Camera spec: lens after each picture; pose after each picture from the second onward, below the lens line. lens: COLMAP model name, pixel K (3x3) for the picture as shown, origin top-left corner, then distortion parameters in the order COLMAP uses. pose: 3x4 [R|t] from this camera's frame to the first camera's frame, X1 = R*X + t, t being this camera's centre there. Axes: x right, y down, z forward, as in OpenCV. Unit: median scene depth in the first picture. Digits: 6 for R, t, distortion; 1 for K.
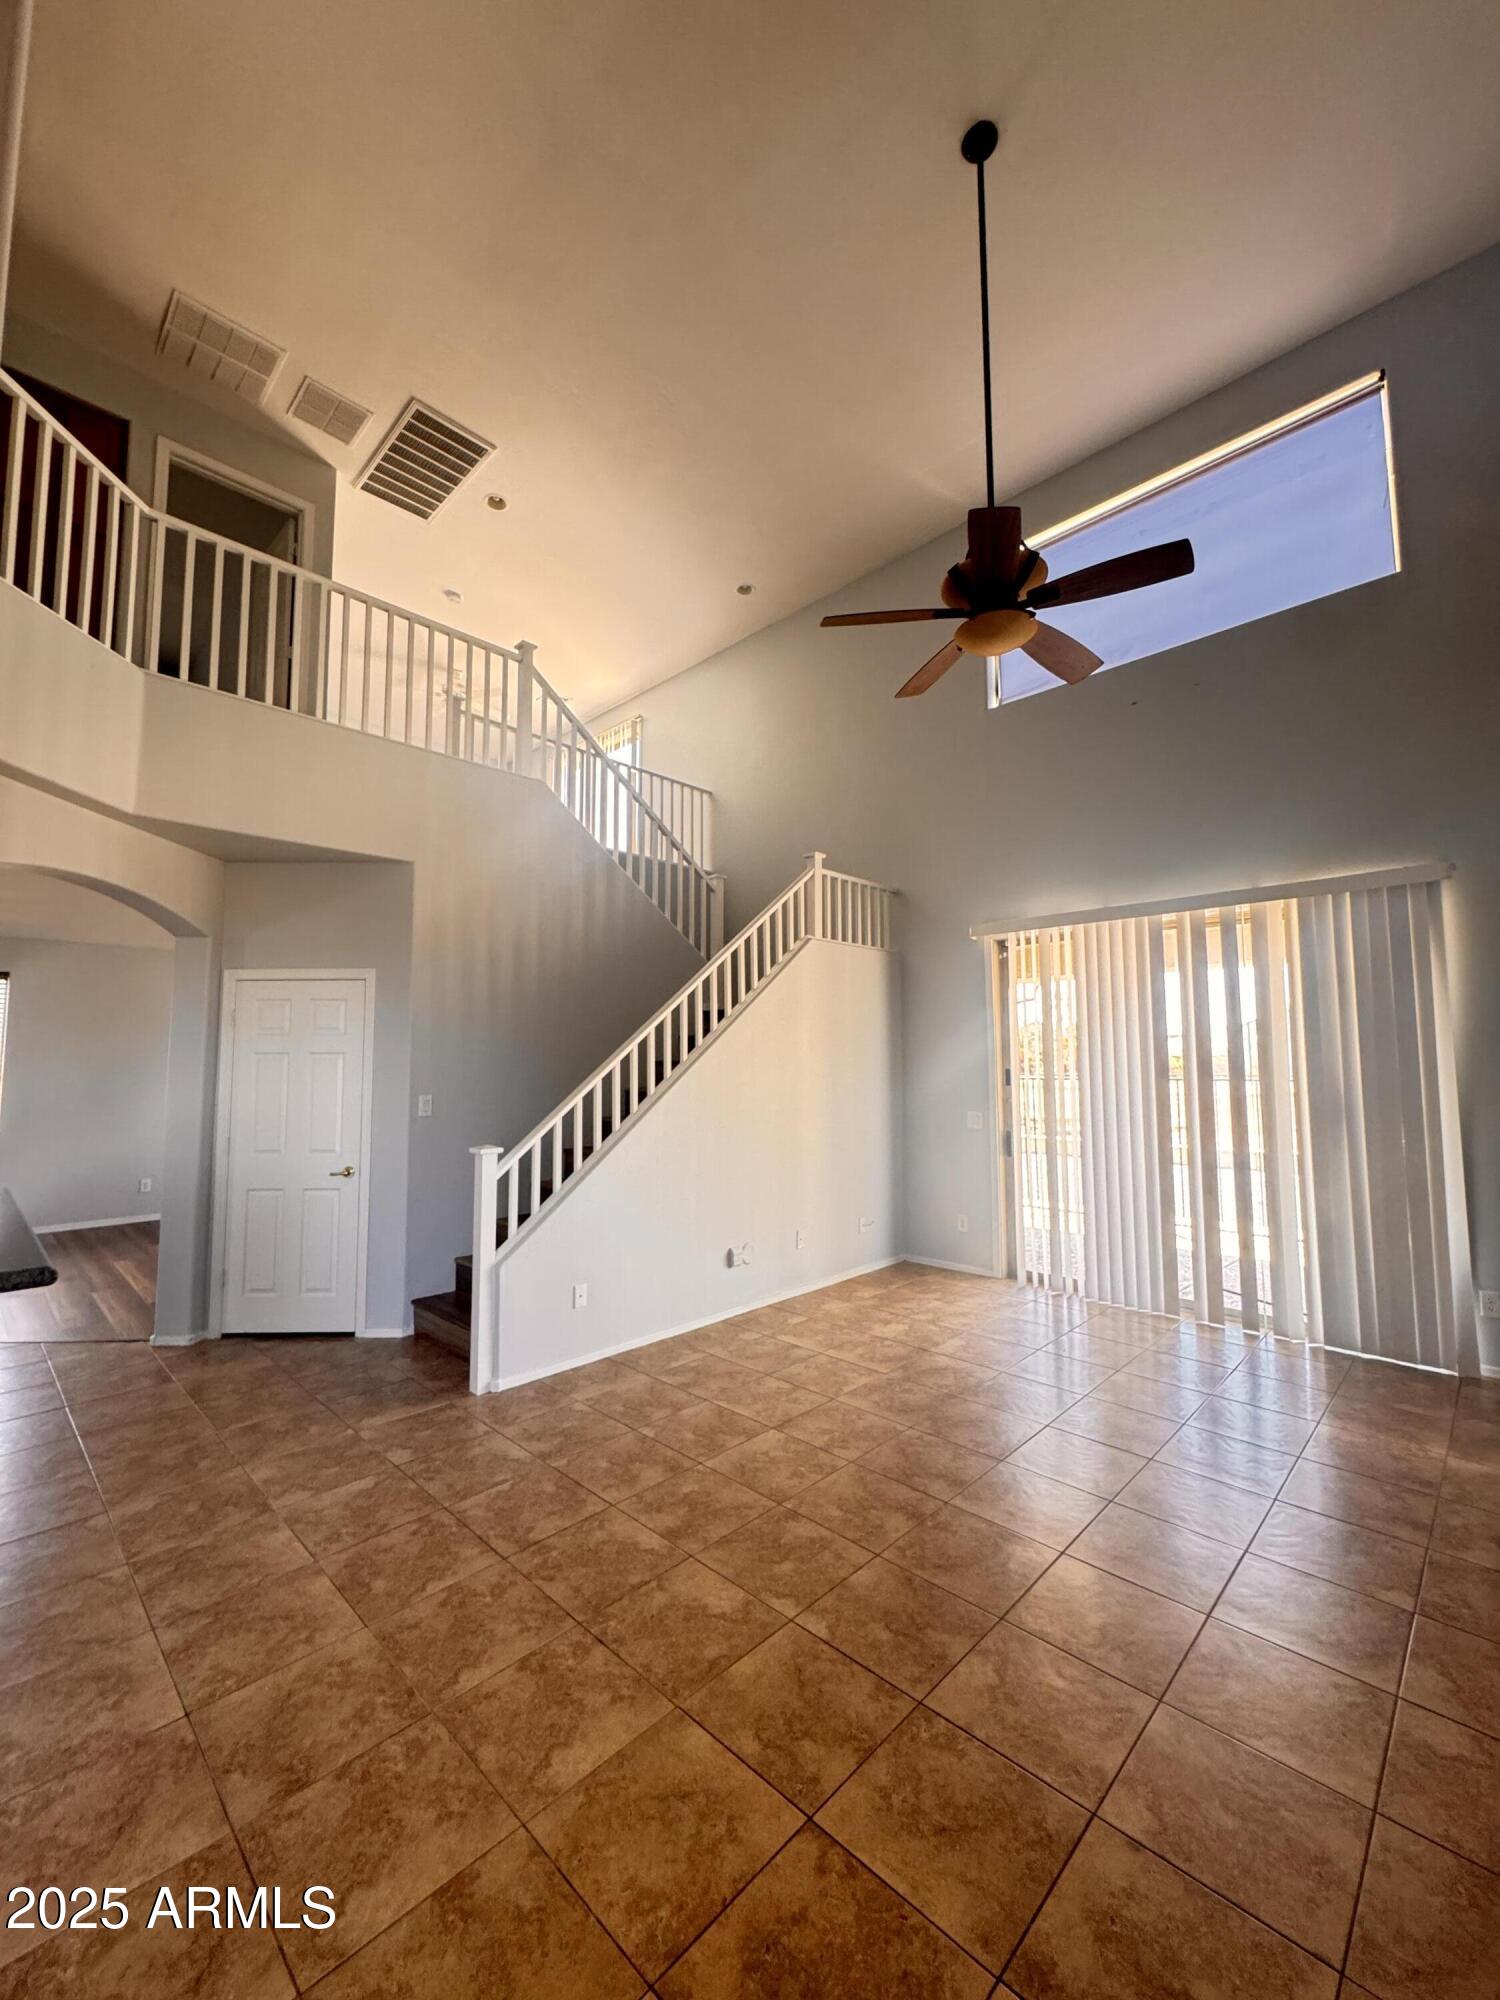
lens RADIAL K [[795.2, 0, 746.5], [0, 795.2, 1006.1], [0, 0, 1]] dist [-0.003405, 0.000093]
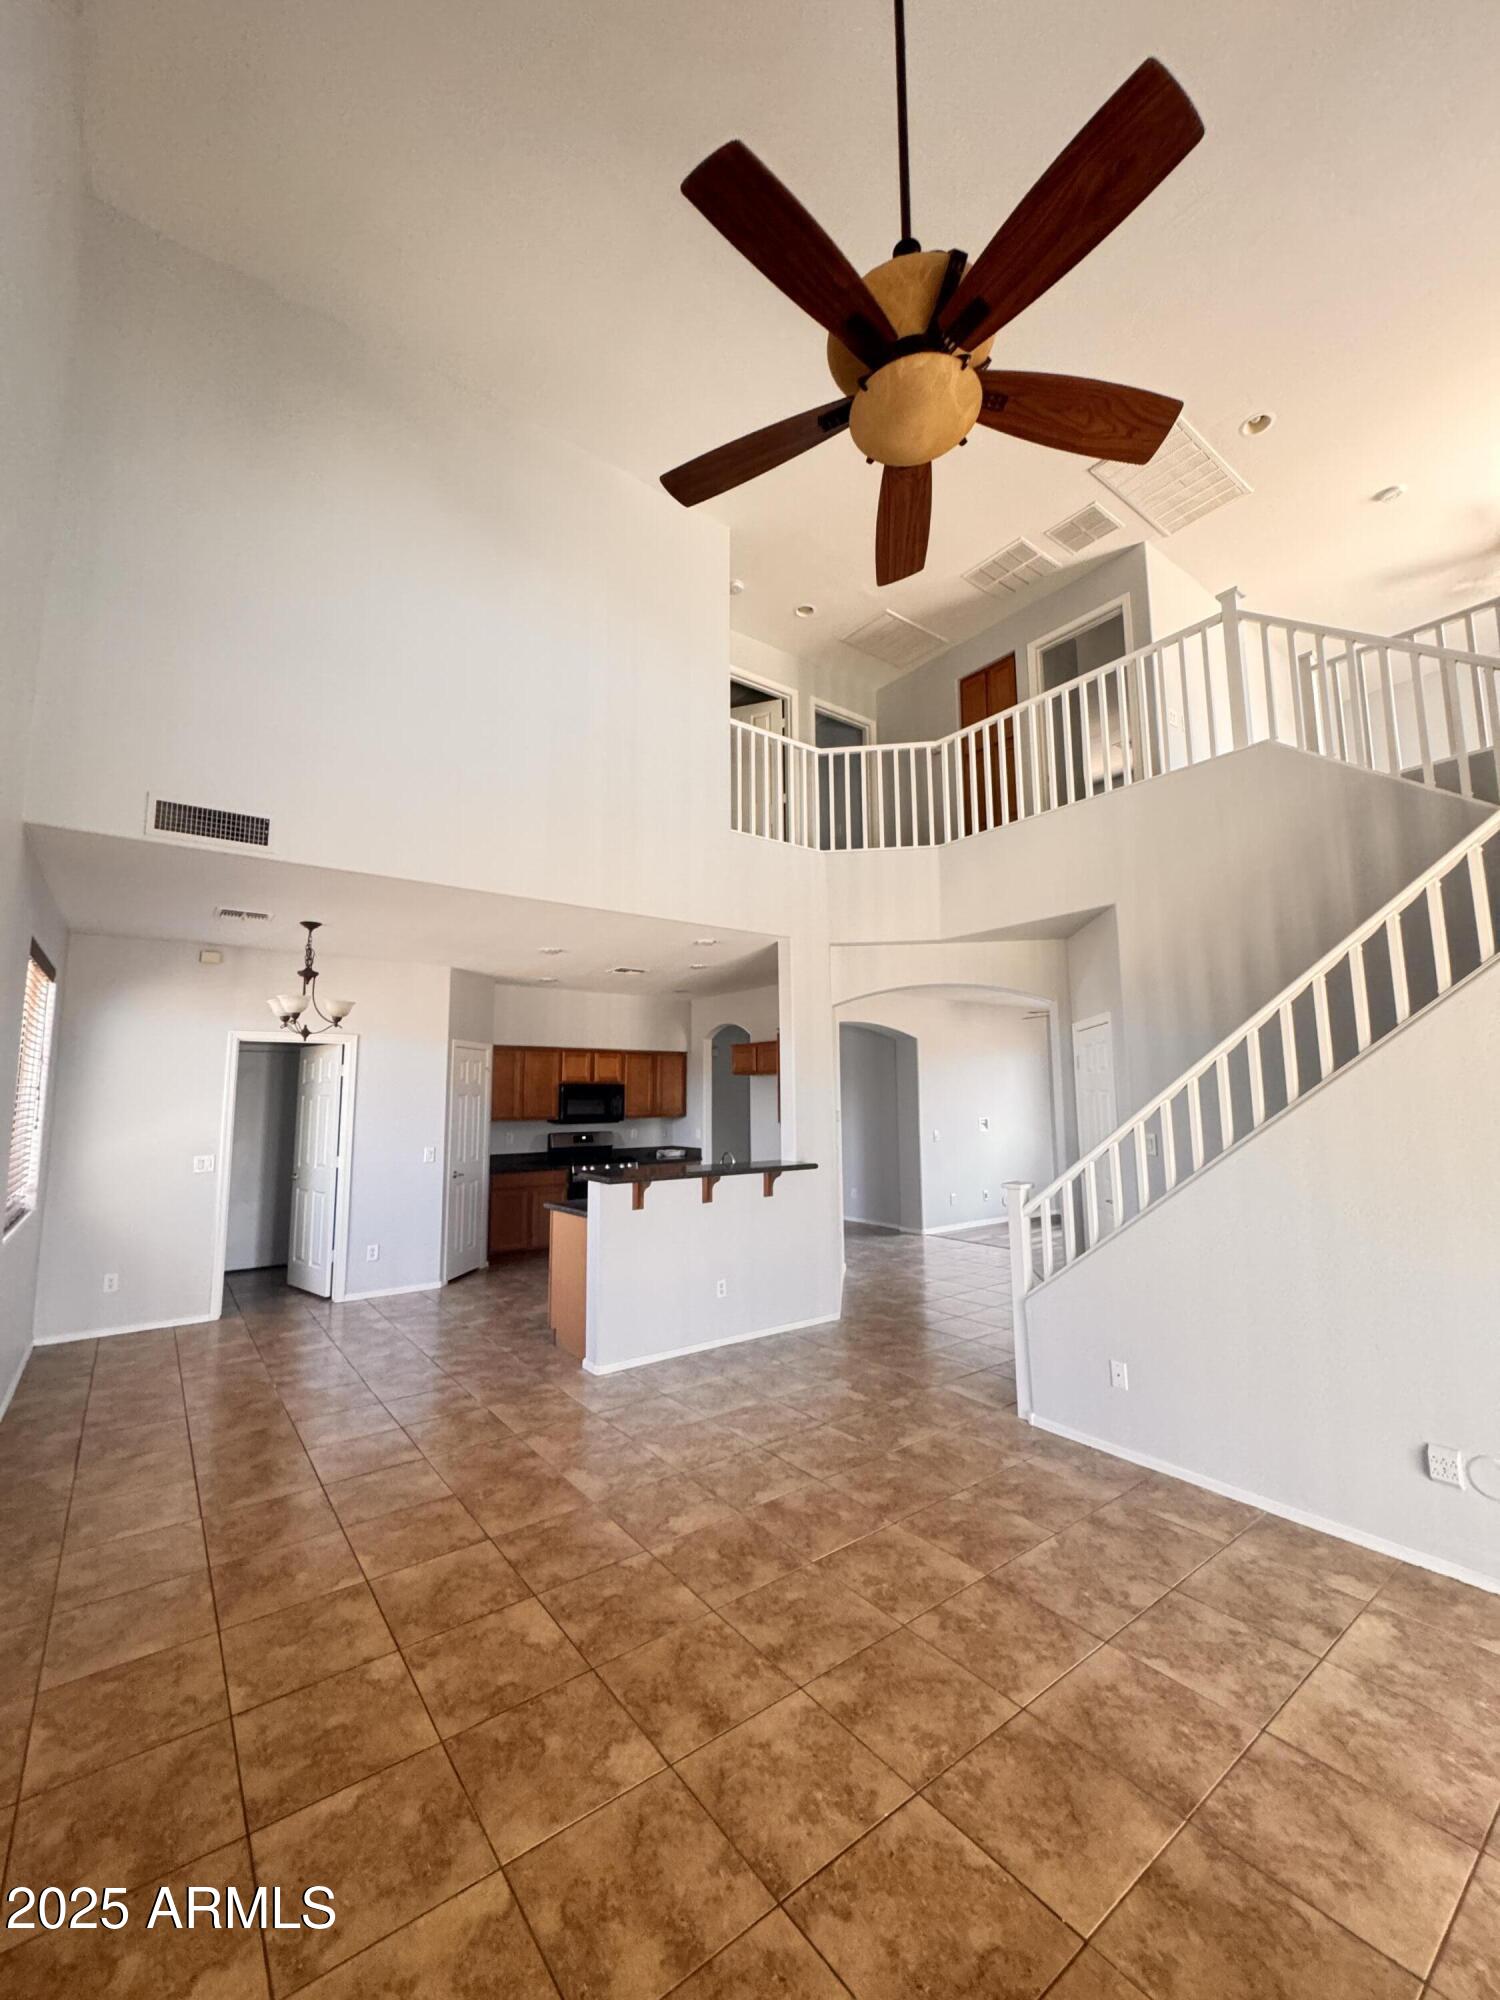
lens RADIAL K [[795.2, 0, 748.3], [0, 795.2, 999.0], [0, 0, 1]] dist [-0.003405, 0.000093]
pose [[-0.147300, -0.114872, -0.982399, 0.947981], [0.077850, 0.988805, -0.127294, 0.052036], [0.986023, -0.095230, -0.136708, 0.972957]]
